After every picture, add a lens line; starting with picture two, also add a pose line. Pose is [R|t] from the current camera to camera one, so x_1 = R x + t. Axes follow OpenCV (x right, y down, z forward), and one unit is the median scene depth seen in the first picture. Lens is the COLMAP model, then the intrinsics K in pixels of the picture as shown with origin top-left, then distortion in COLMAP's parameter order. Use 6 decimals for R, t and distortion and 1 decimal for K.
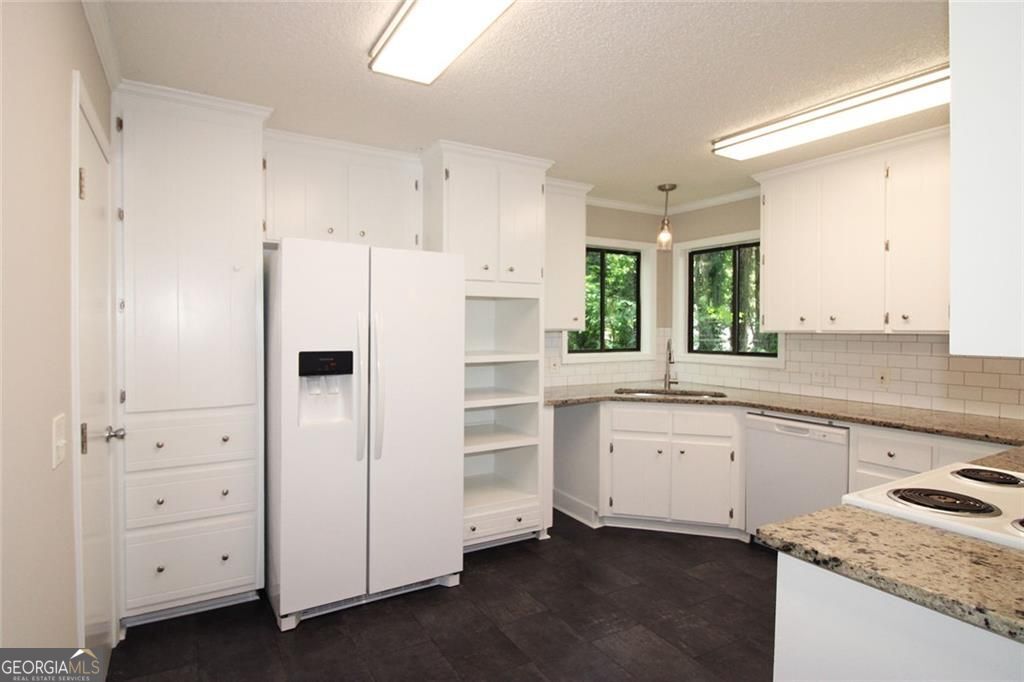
lens RADIAL K [[550.4, 0, 511.3], [0, 550.4, 324.9], [0, 0, 1]] dist [-0.023849, -0.001072]
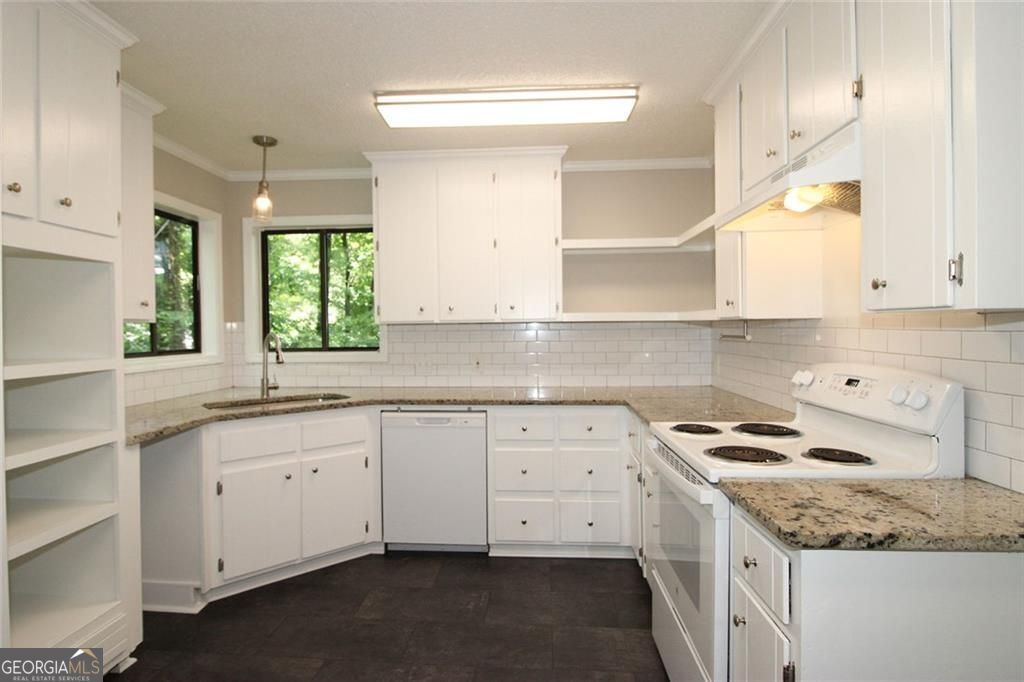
lens RADIAL K [[518.8, 0, 496.3], [0, 518.8, 334.4], [0, 0, 1]] dist [0.001726, -0.010935]
pose [[0.570188, -0.016915, 0.821340, -0.166686], [0.011208, 0.999855, 0.012810, 0.024315], [-0.821438, 0.001902, 0.570295, 0.353420]]
